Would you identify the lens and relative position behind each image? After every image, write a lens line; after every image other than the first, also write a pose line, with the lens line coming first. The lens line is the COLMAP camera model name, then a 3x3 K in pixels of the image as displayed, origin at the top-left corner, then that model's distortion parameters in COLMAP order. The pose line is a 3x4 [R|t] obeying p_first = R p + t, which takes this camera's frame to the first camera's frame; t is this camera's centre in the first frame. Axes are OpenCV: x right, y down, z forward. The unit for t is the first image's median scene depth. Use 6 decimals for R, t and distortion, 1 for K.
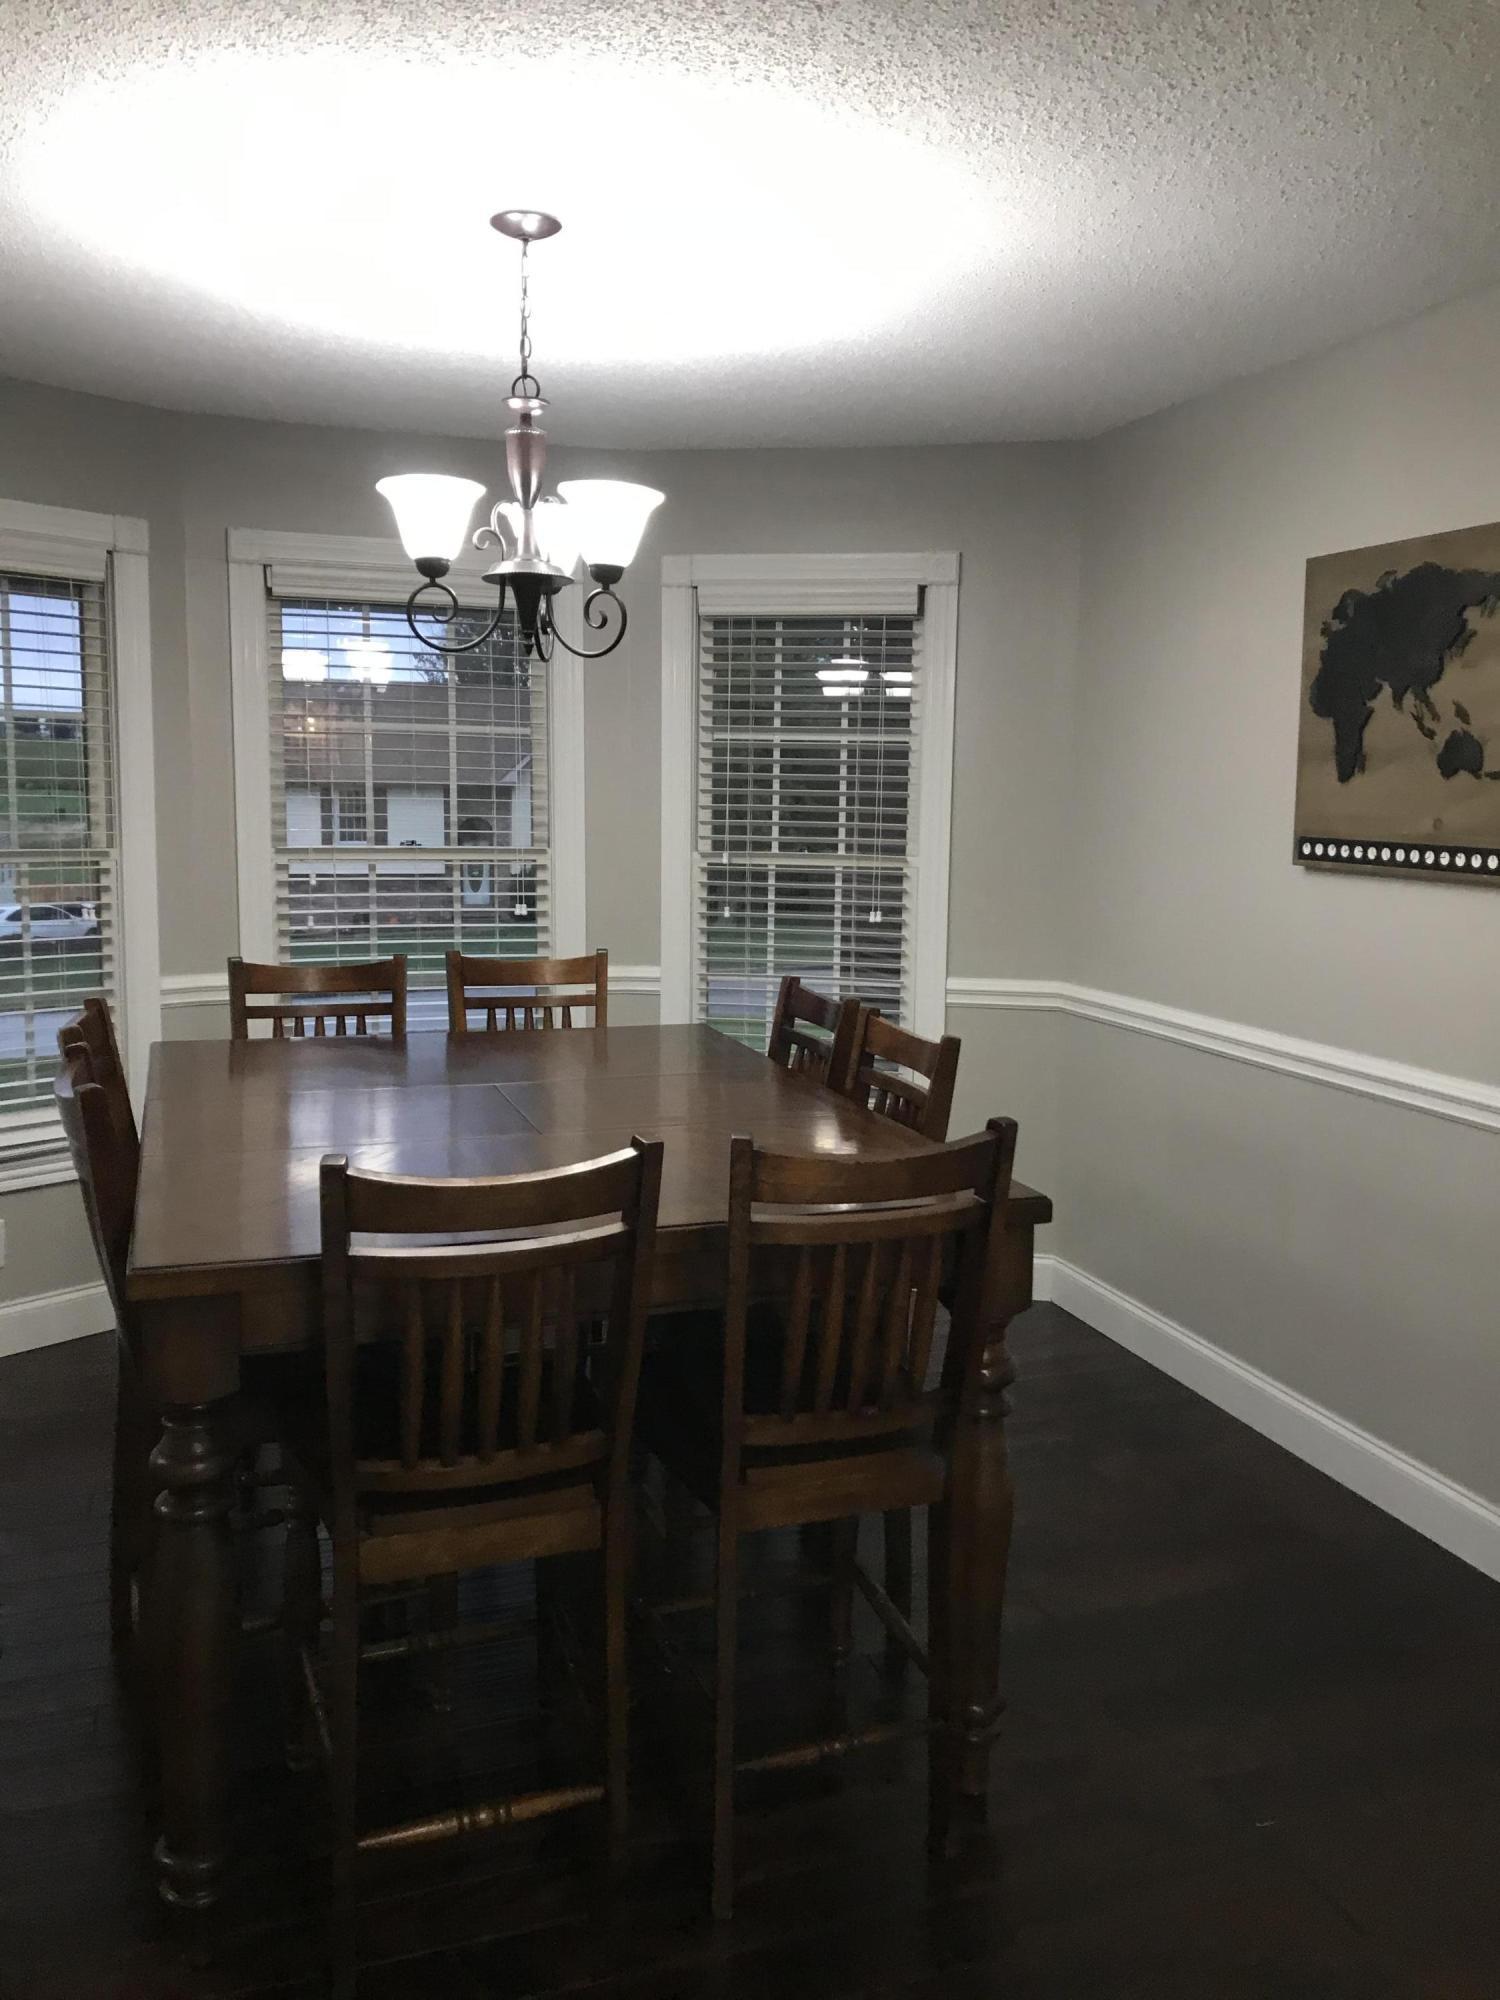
lens RADIAL K [[1606.3, 0, 812.6], [0, 1606.3, 991.7], [0, 0, 1]] dist [0.080975, -0.258269]
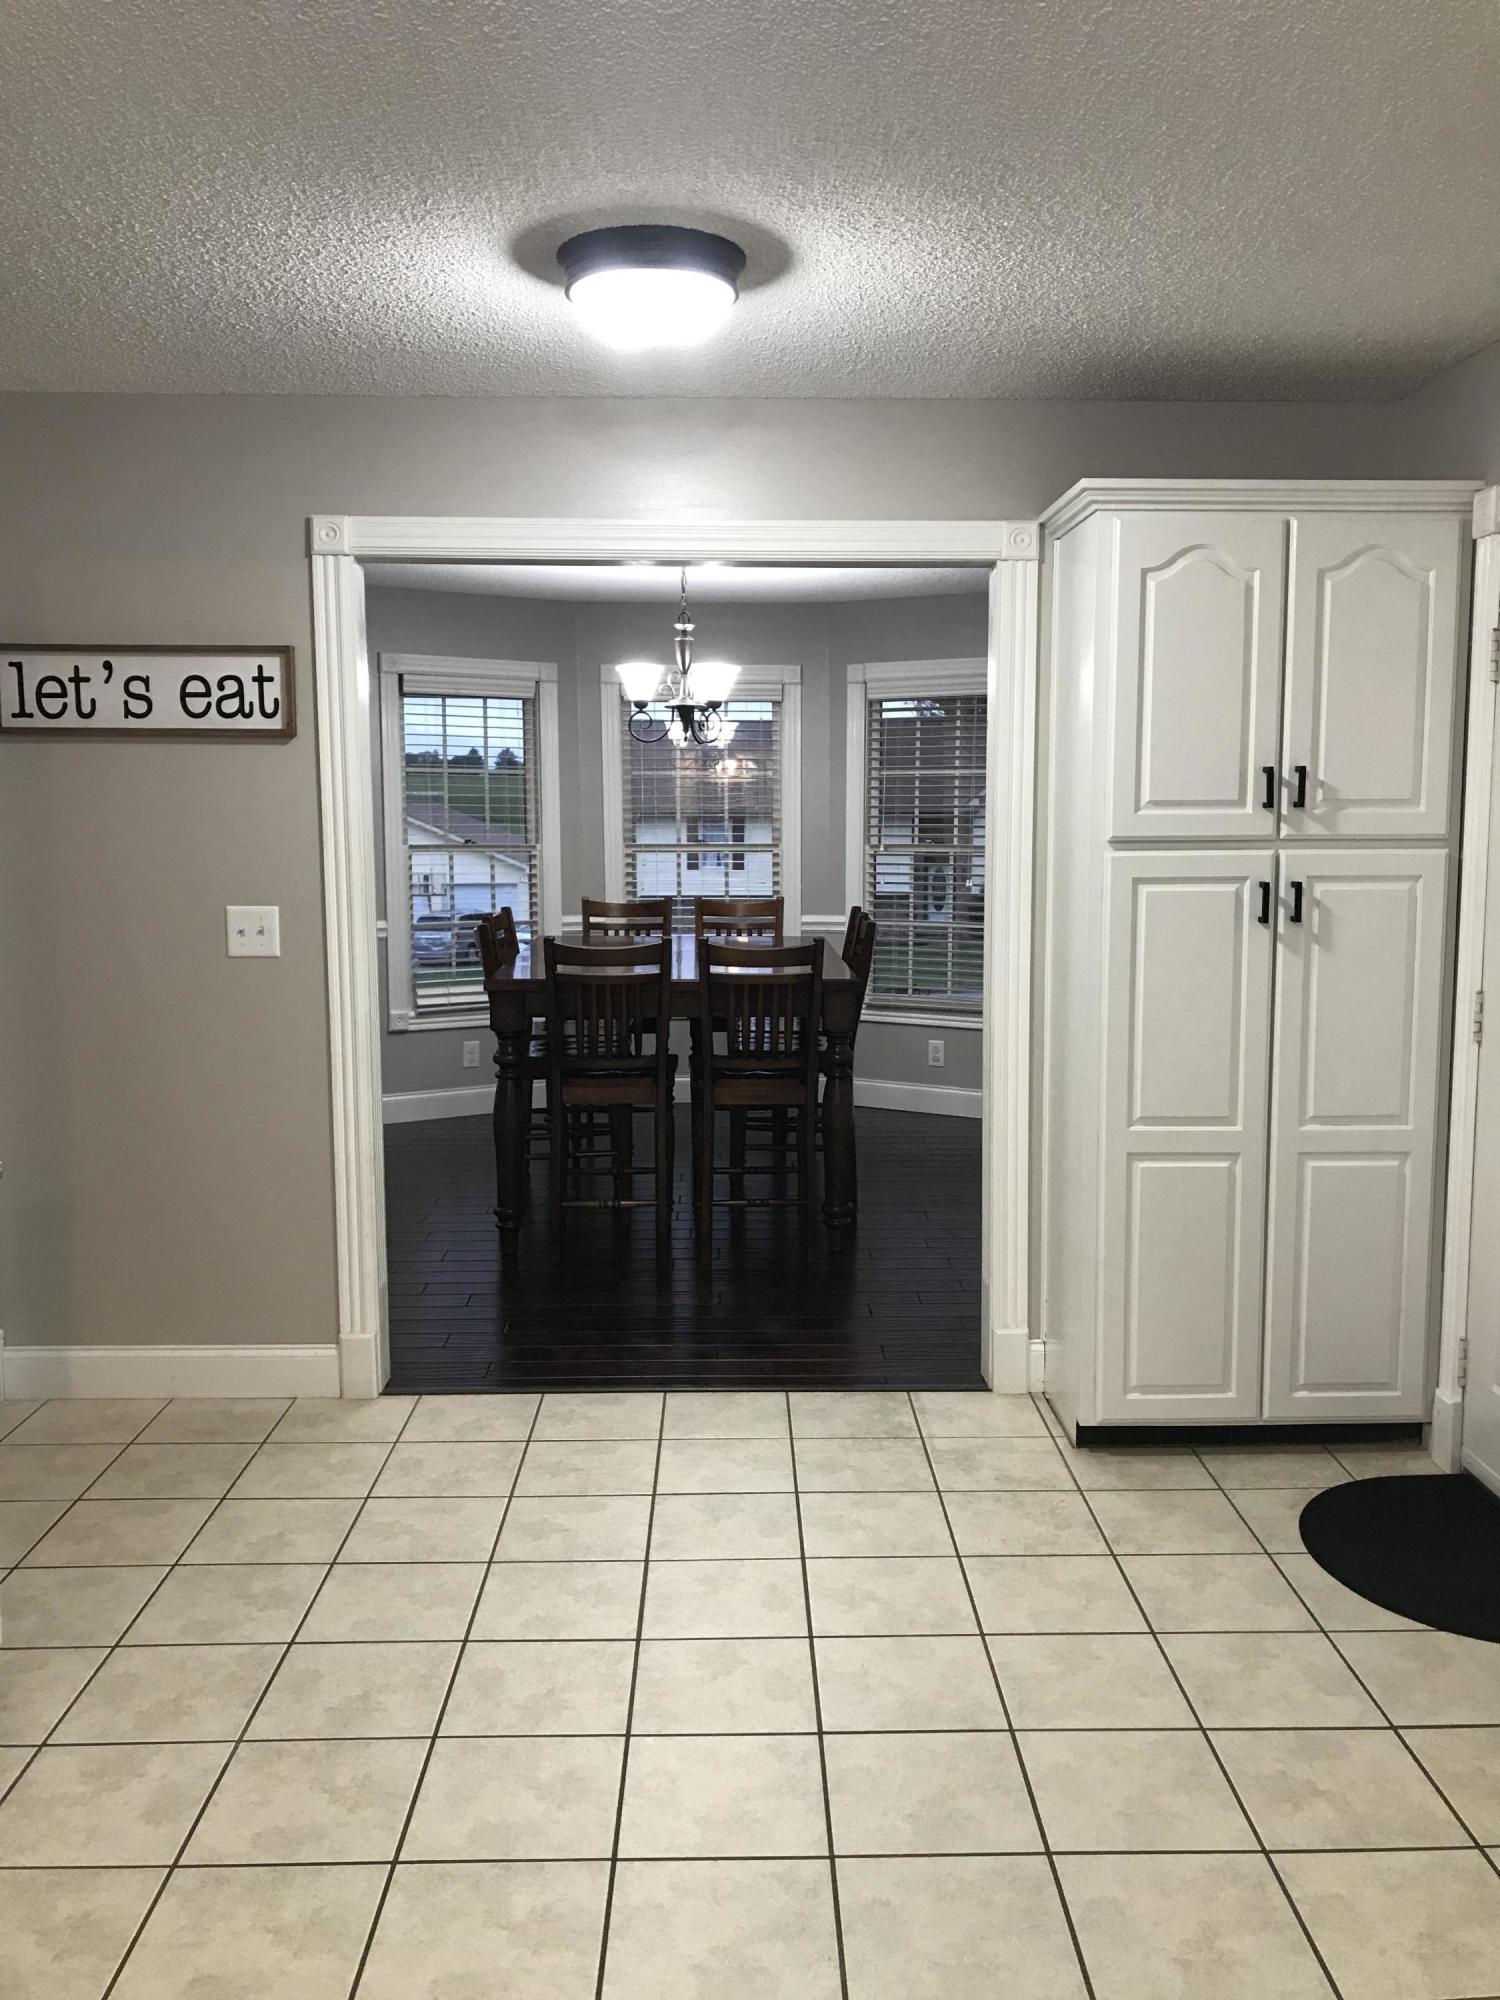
lens RADIAL K [[1644.1, 0, 779.1], [0, 1644.1, 993.5], [0, 0, 1]] dist [0.133632, -0.188305]
pose [[0.946120, 0.017016, -0.323370, 0.440832], [-0.023438, 0.999598, -0.015977, 0.106020], [0.322968, 0.022696, 0.946138, -0.688943]]
